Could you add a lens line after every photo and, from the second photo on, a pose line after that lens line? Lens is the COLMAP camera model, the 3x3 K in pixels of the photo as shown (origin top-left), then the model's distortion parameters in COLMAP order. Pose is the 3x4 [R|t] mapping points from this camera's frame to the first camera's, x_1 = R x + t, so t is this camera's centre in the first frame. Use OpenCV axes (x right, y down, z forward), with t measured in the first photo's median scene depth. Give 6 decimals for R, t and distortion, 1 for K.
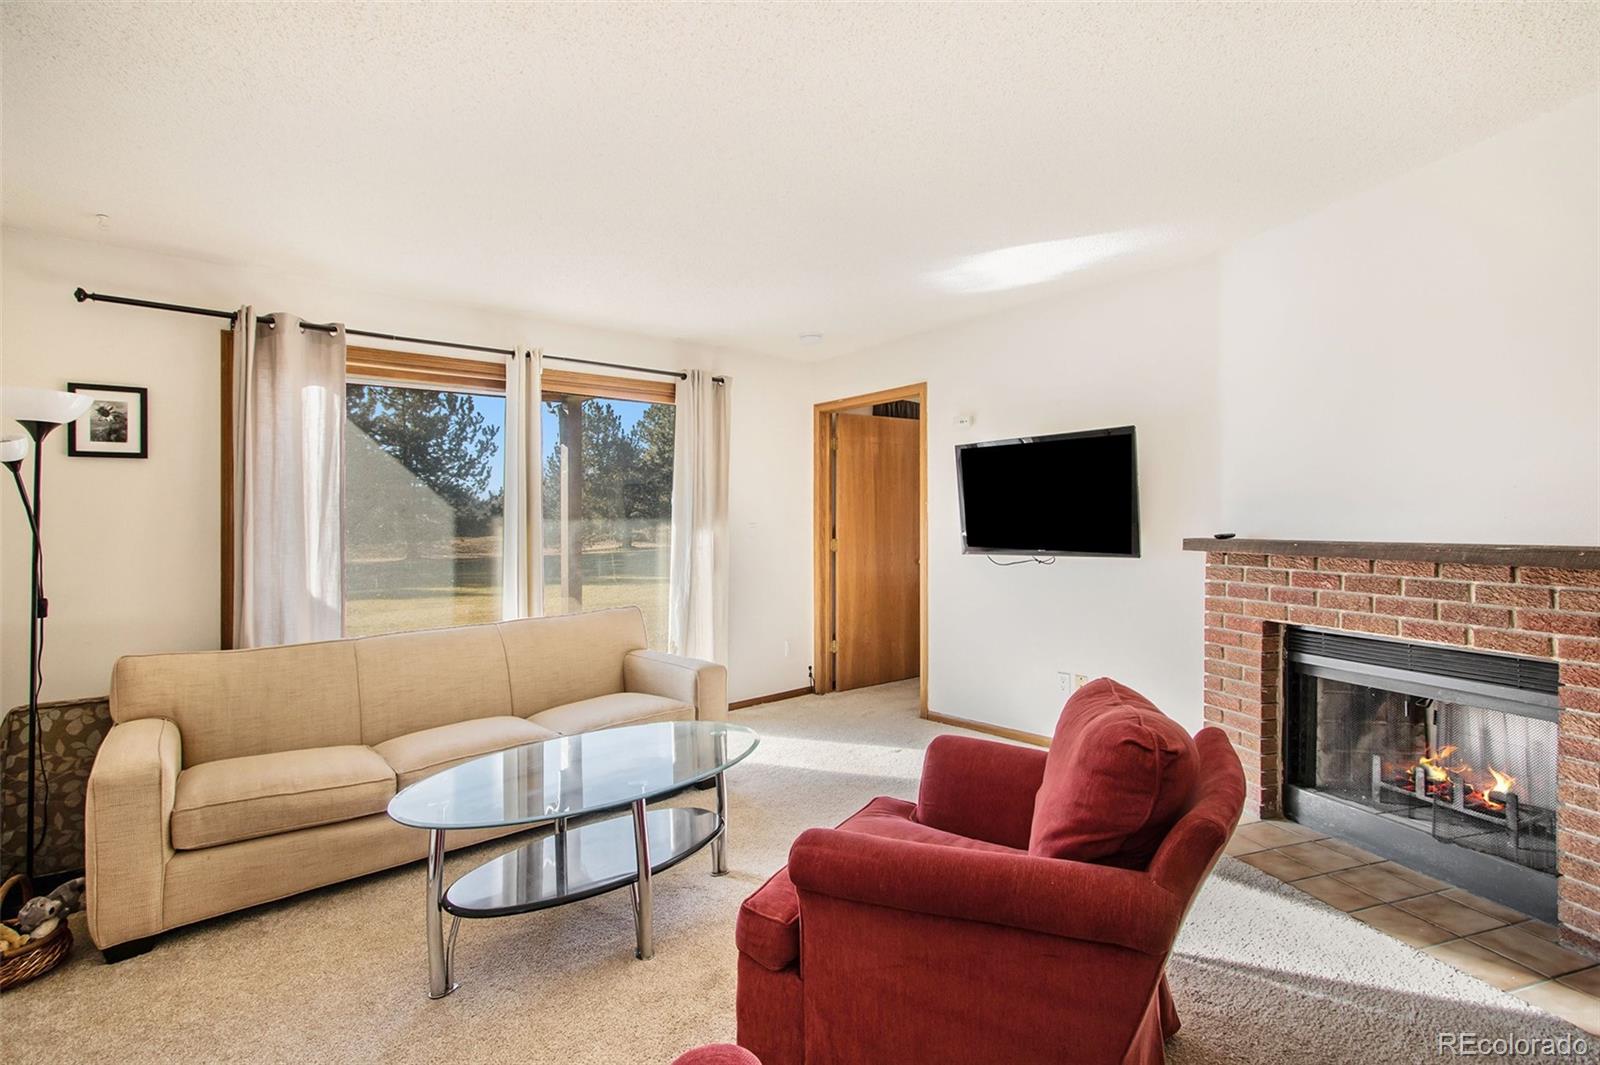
lens RADIAL K [[725.0, 0, 768.9], [0, 725.0, 528.5], [0, 0, 1]] dist [-0.001414, -0.000324]
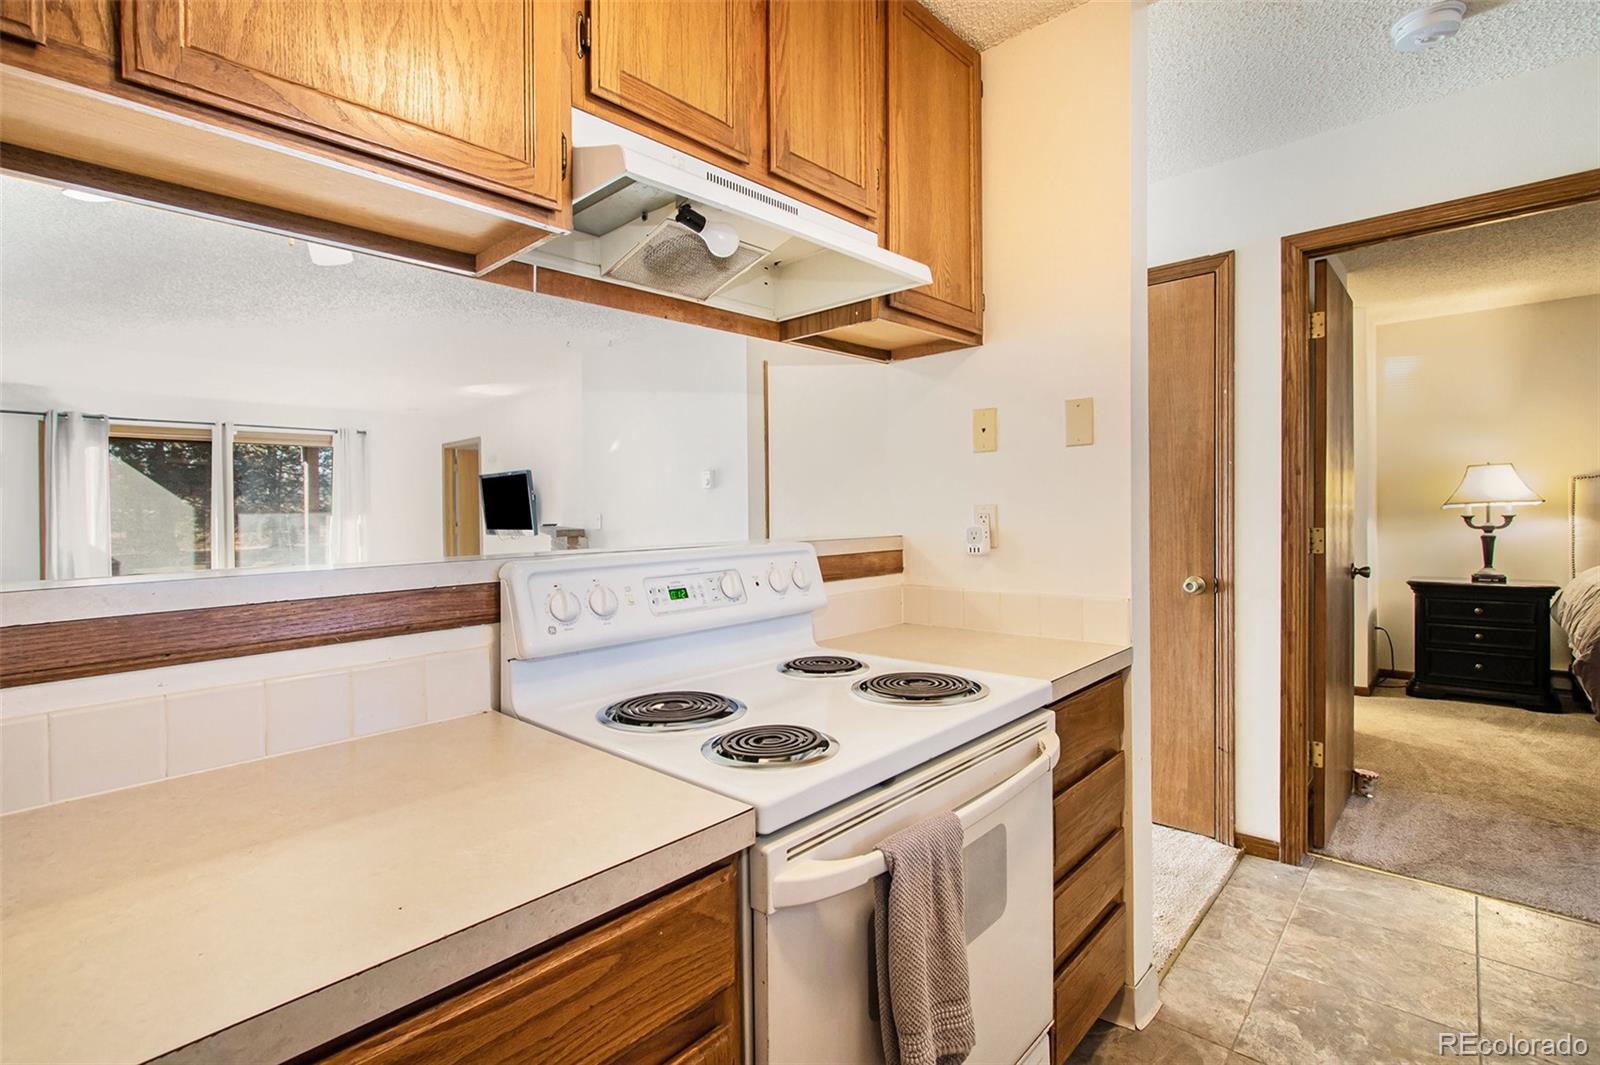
lens RADIAL K [[749.1, 0, 769.8], [0, 749.1, 527.6], [0, 0, 1]] dist [-0.000542, -0.000624]
pose [[0.987781, -0.002481, 0.155831, 0.879857], [0.000806, 0.999941, 0.010810, -0.000007], [-0.155849, -0.010552, 0.987725, -1.301421]]
